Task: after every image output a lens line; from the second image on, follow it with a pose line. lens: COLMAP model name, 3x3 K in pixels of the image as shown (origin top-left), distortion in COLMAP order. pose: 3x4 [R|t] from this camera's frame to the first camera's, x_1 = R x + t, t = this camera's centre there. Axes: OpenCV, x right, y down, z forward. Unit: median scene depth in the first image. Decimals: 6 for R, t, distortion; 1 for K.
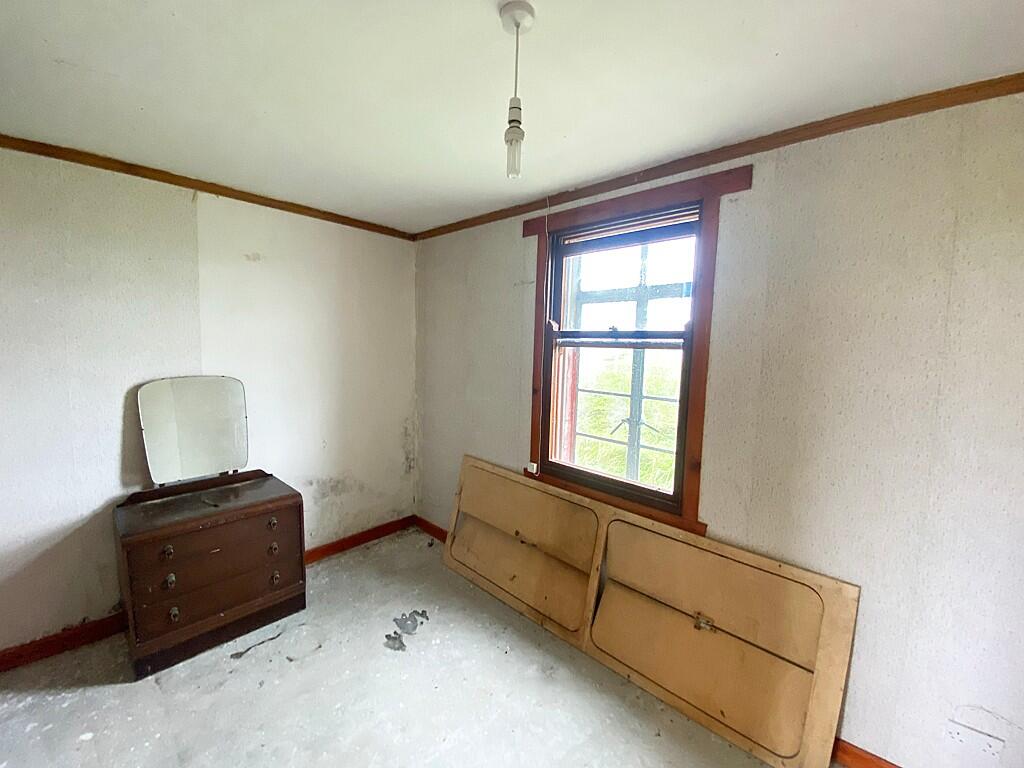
lens RADIAL K [[421.3, 0, 509.2], [0, 421.3, 388.7], [0, 0, 1]] dist [0.002744, -0.010157]
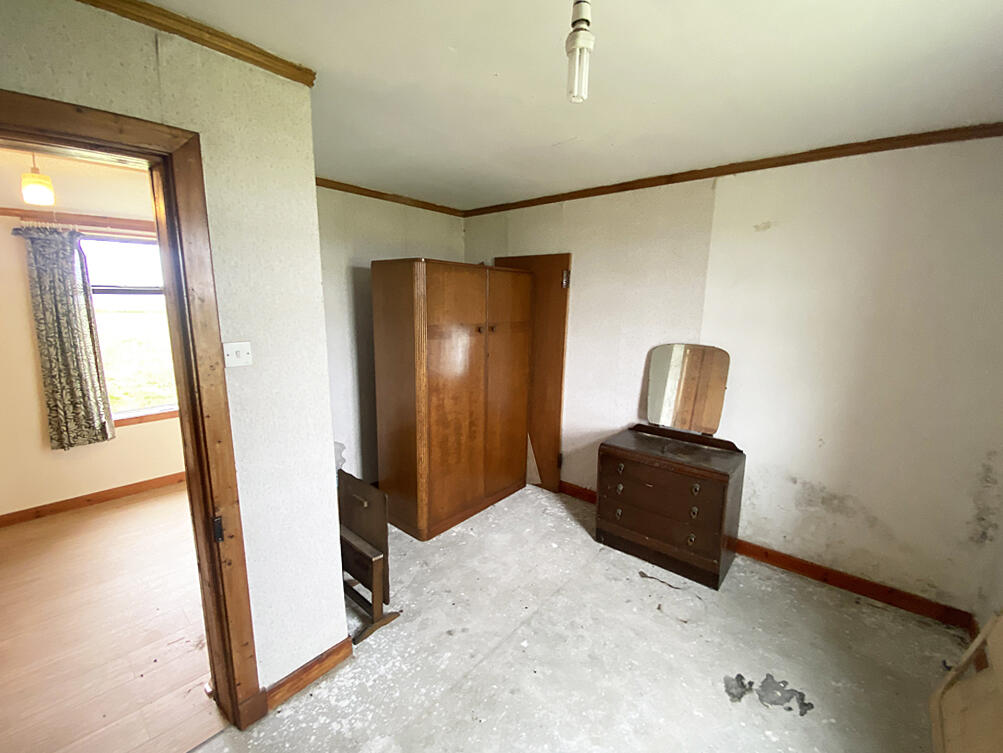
lens RADIAL K [[412.7, 0, 504.8], [0, 412.7, 383.9], [0, 0, 1]] dist [0.002744, -0.010157]
pose [[0.039264, 0.160288, -0.986289, 0.386124], [-0.123476, 0.980263, 0.154393, -0.034743], [0.991570, 0.115721, 0.058281, 0.434228]]
